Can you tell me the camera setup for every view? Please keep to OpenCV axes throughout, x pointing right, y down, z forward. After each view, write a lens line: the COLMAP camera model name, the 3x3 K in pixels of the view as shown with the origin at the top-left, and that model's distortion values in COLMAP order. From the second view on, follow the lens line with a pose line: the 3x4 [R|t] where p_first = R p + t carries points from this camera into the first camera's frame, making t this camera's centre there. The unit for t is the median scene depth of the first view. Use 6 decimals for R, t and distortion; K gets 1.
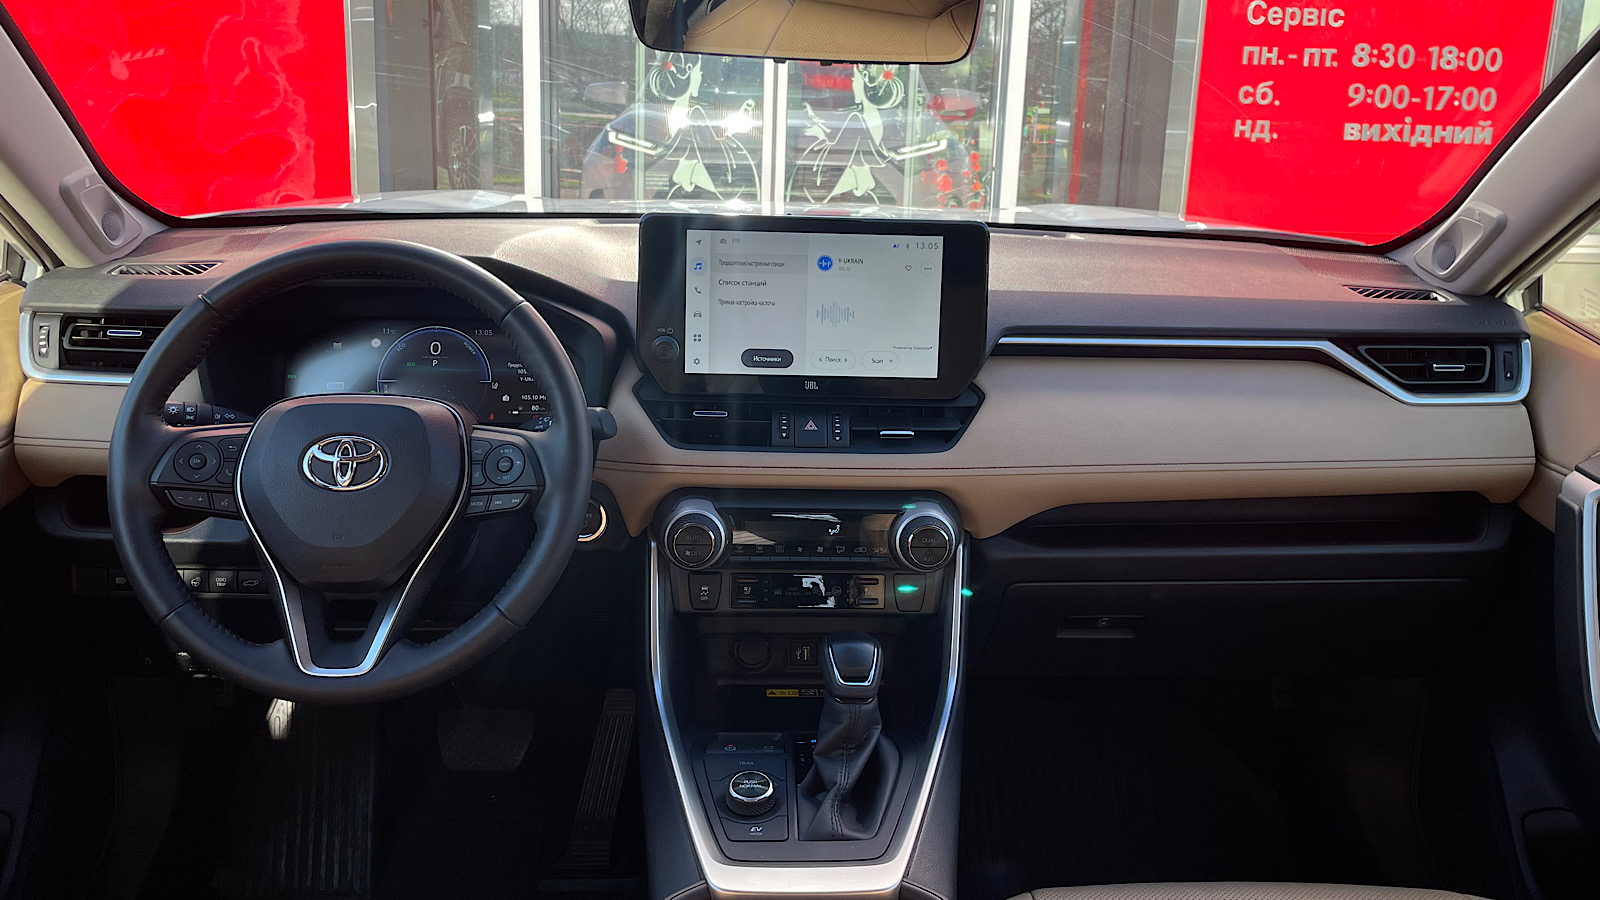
lens RADIAL K [[1233.1, 0, 796.9], [0, 1233.1, 362.6], [0, 0, 1]] dist [0.070811, -0.077345]
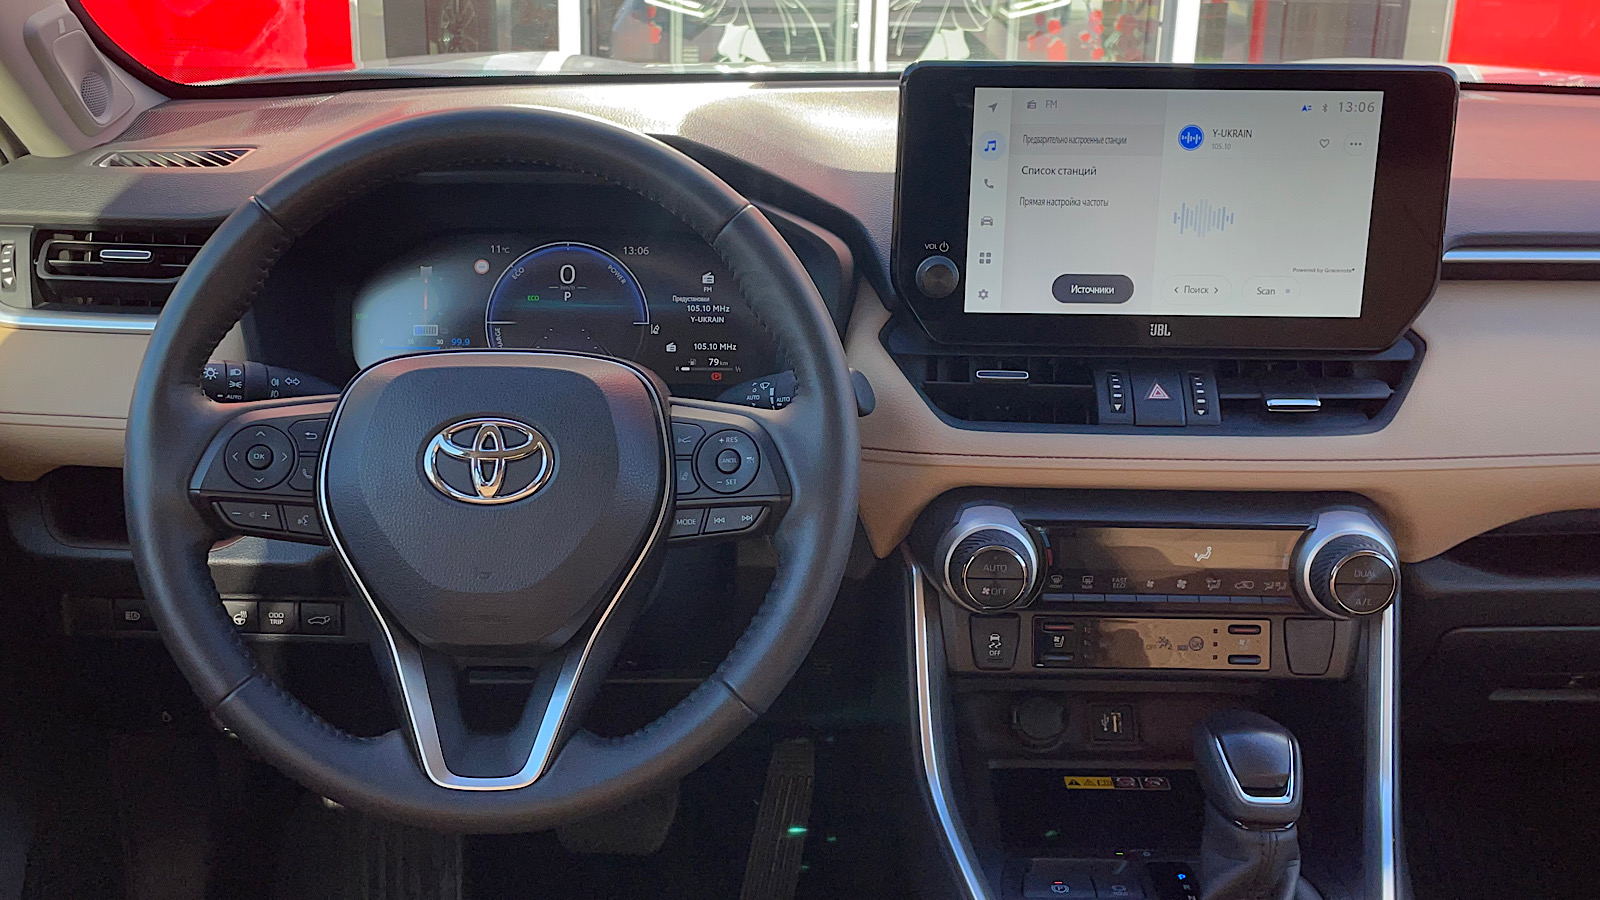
lens RADIAL K [[1454.5, 0, 770.7], [0, 1454.5, 392.7], [0, 0, 1]] dist [0.110662, -0.151105]
pose [[0.998799, -0.001780, -0.048963, -0.156320], [0.005722, 0.996739, 0.080491, -0.011842], [0.048660, -0.080675, 0.995552, 0.225905]]
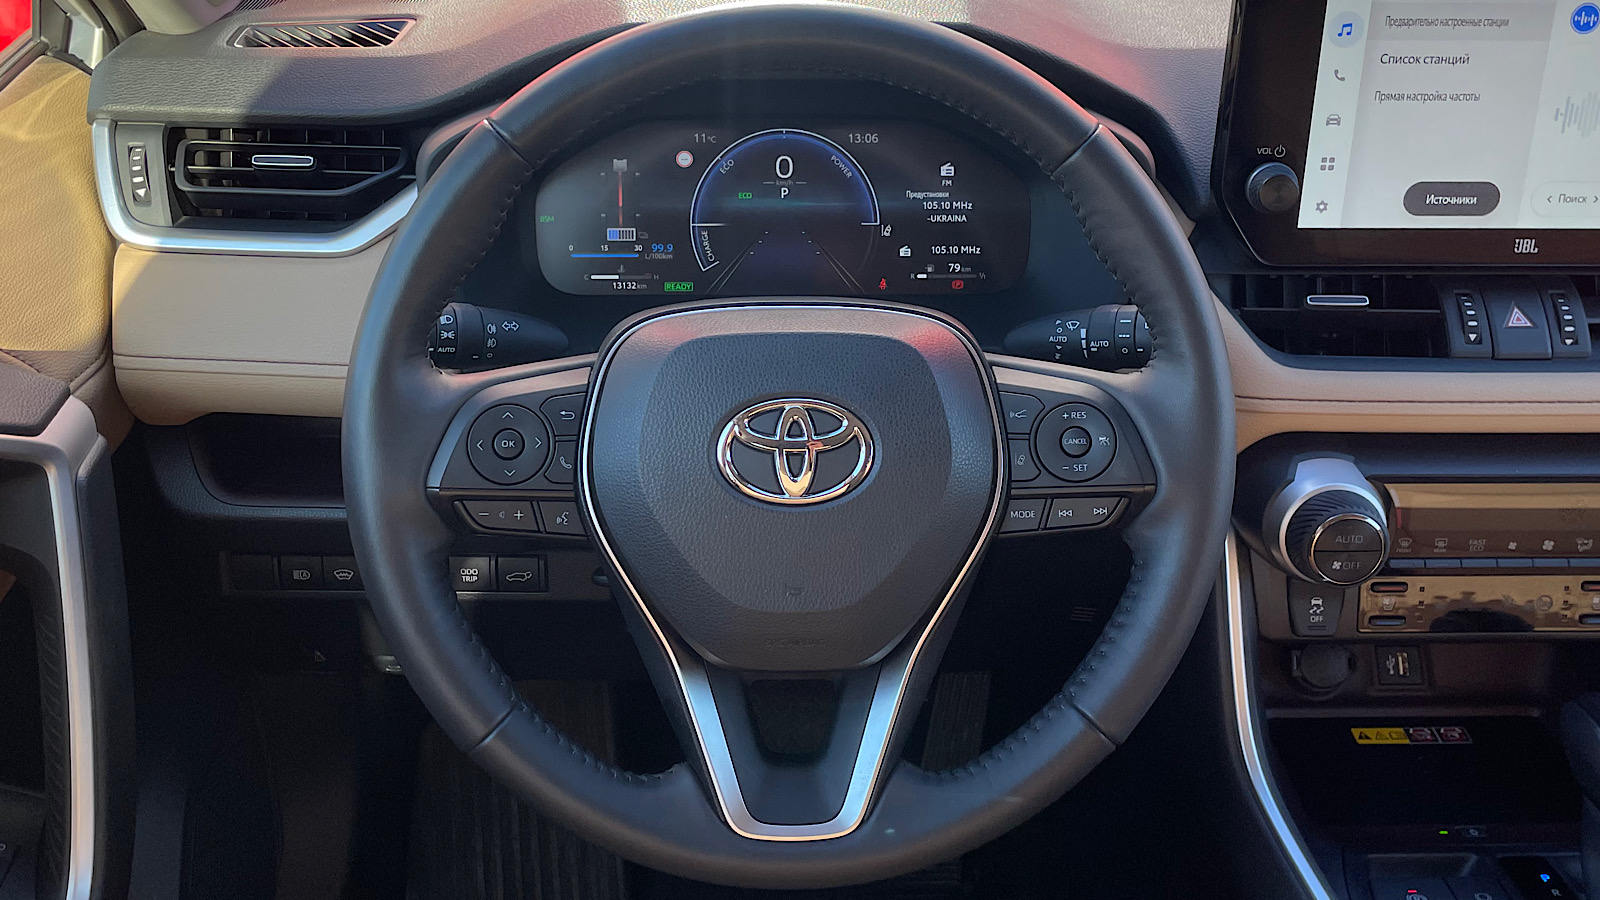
lens RADIAL K [[1426.9, 0, 806.0], [0, 1426.9, 316.2], [0, 0, 1]] dist [0.105474, -0.137834]
pose [[0.999850, -0.007782, -0.015475, -0.300654], [0.010514, 0.982647, 0.185185, -0.074195], [0.013765, -0.185320, 0.982582, 0.363045]]
